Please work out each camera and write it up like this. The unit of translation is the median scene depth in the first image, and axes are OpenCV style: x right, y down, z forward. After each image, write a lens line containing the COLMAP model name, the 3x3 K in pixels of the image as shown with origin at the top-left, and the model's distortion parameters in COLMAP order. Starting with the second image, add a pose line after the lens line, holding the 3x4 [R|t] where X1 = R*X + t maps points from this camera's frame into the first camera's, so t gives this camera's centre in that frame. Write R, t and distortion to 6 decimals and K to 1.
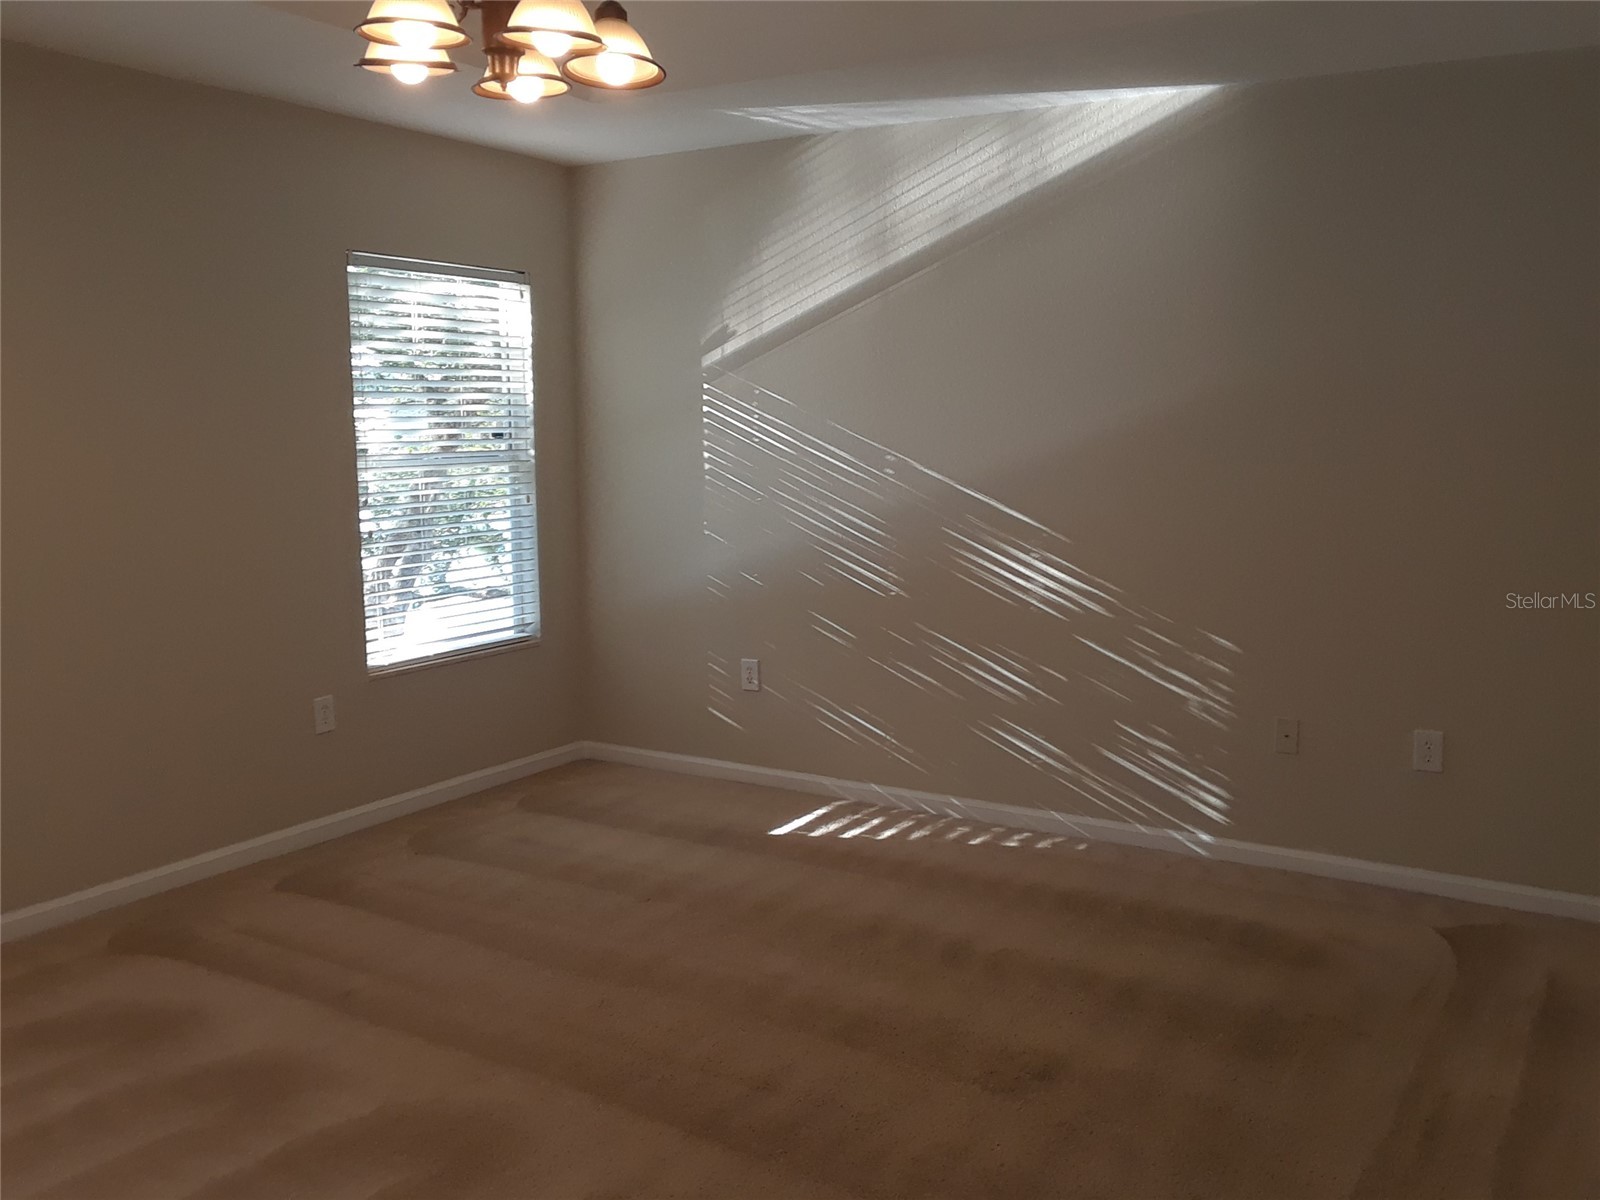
lens RADIAL K [[1356.1, 0, 802.9], [0, 1356.1, 608.4], [0, 0, 1]] dist [0.054514, -0.080775]
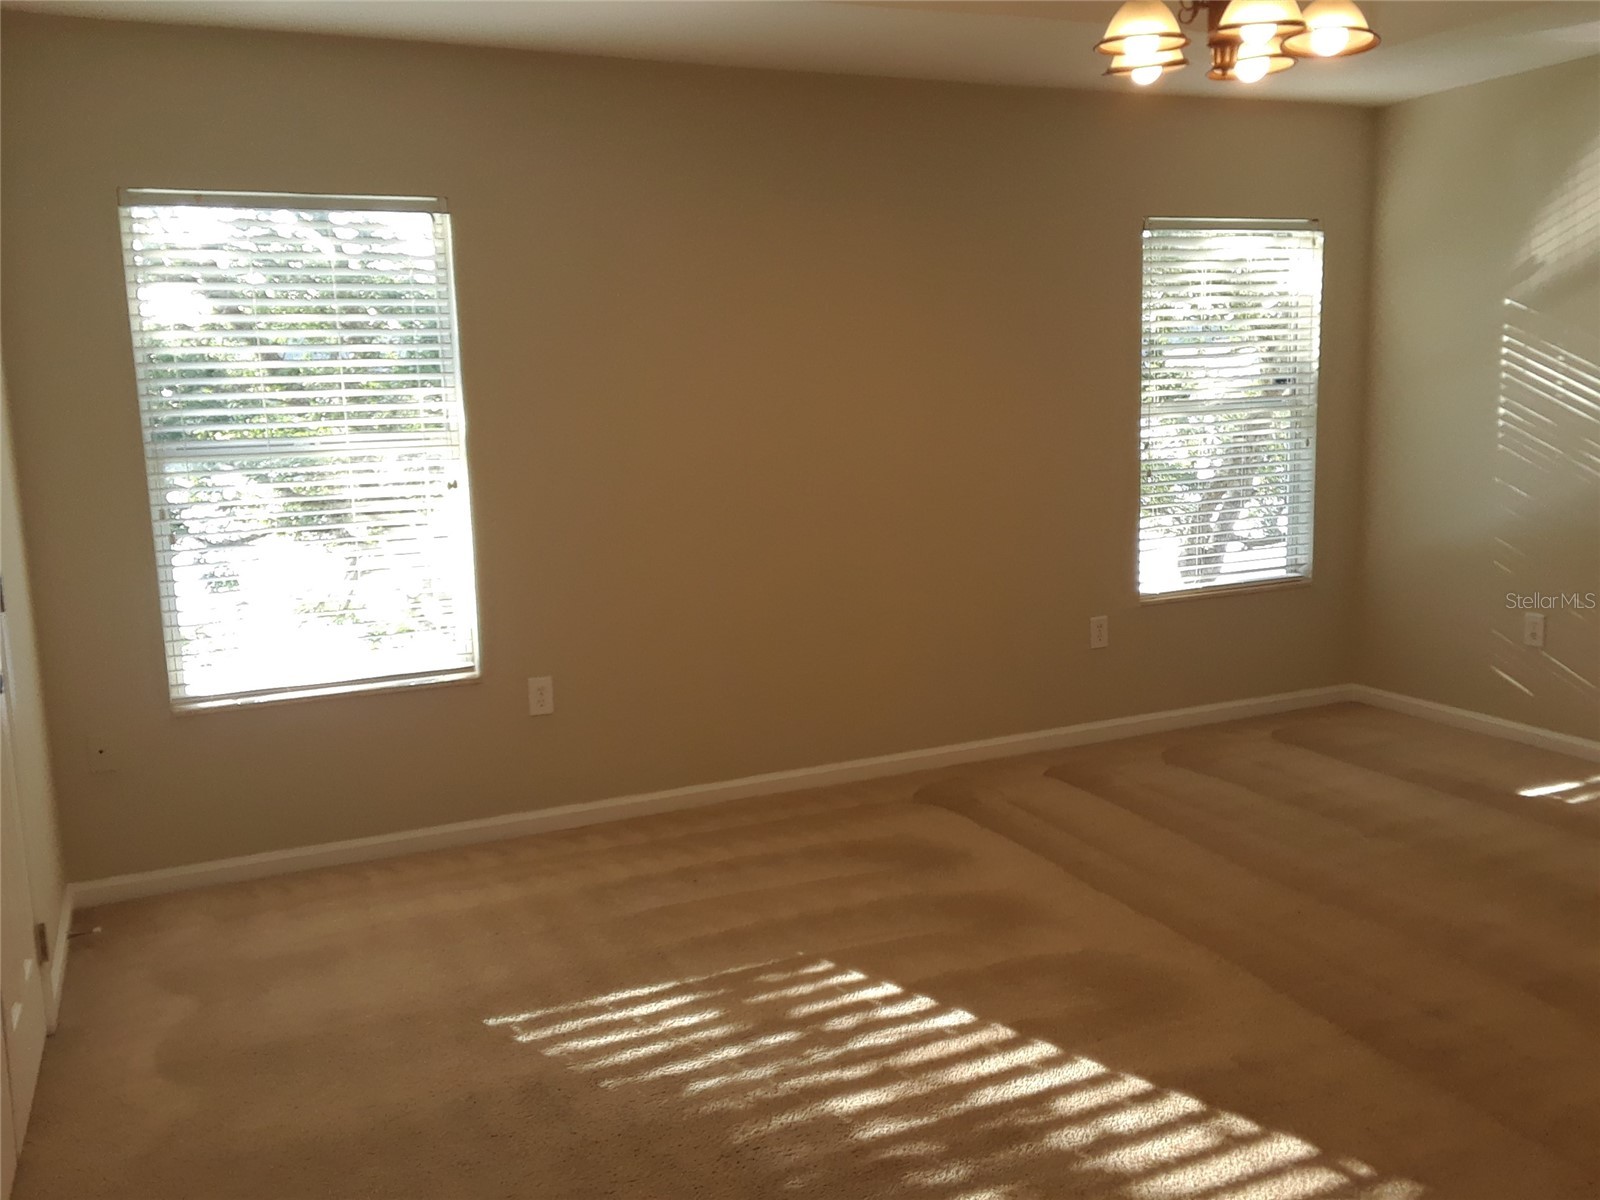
lens RADIAL K [[1356.1, 0, 802.9], [0, 1356.1, 608.4], [0, 0, 1]] dist [0.054514, -0.080775]
pose [[0.817650, 0.070258, -0.571412, 0.096007], [-0.048056, 0.997391, 0.053870, 0.008214], [0.573706, -0.016587, 0.818893, -0.073793]]
